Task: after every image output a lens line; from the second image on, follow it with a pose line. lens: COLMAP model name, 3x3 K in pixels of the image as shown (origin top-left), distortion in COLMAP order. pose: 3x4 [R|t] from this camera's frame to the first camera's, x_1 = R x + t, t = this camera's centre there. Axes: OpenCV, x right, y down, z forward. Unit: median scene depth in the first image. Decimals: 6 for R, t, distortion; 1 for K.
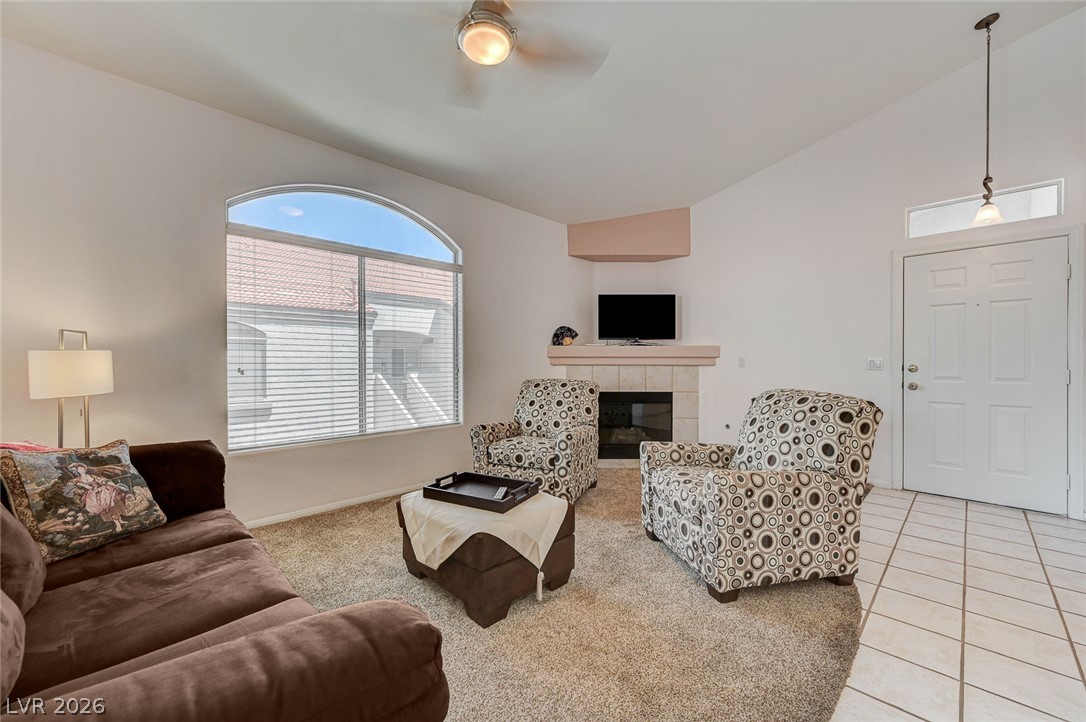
lens RADIAL K [[430.7, 0, 551.6], [0, 430.7, 363.7], [0, 0, 1]] dist [0.003113, 0.000249]
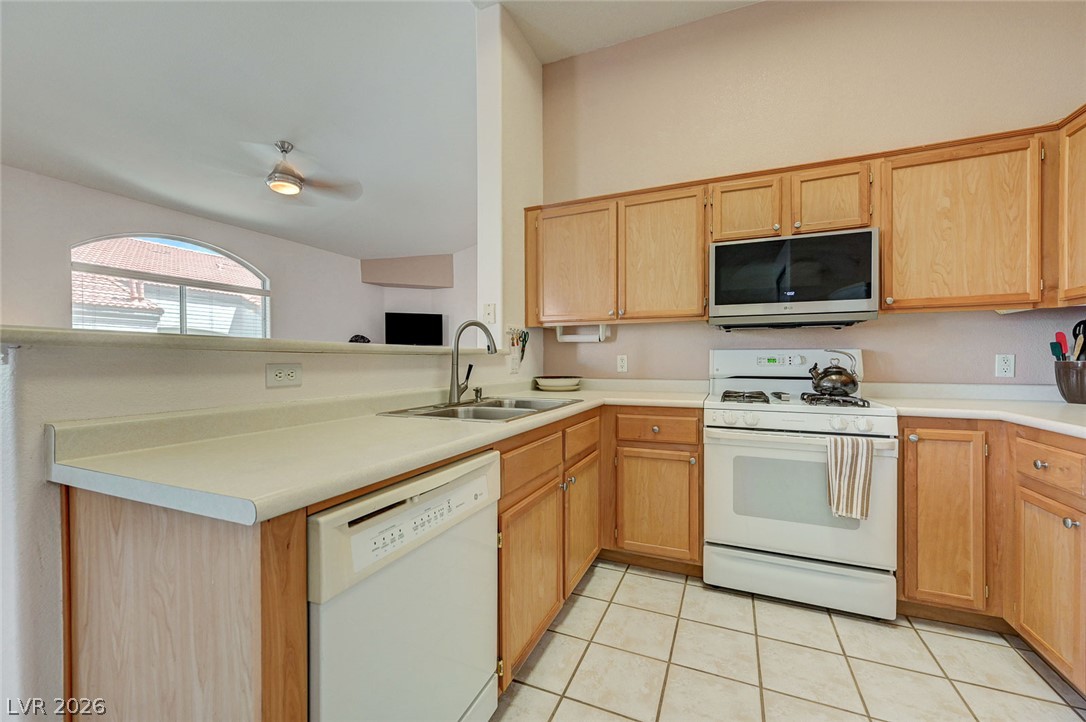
lens RADIAL K [[430.7, 0, 545.8], [0, 430.7, 360.4], [0, 0, 1]] dist [0.003113, 0.000249]
pose [[0.934430, -0.002530, 0.356139, 0.102950], [0.004718, 0.999975, -0.005275, 0.001367], [-0.356117, 0.006609, 0.934418, -0.489563]]
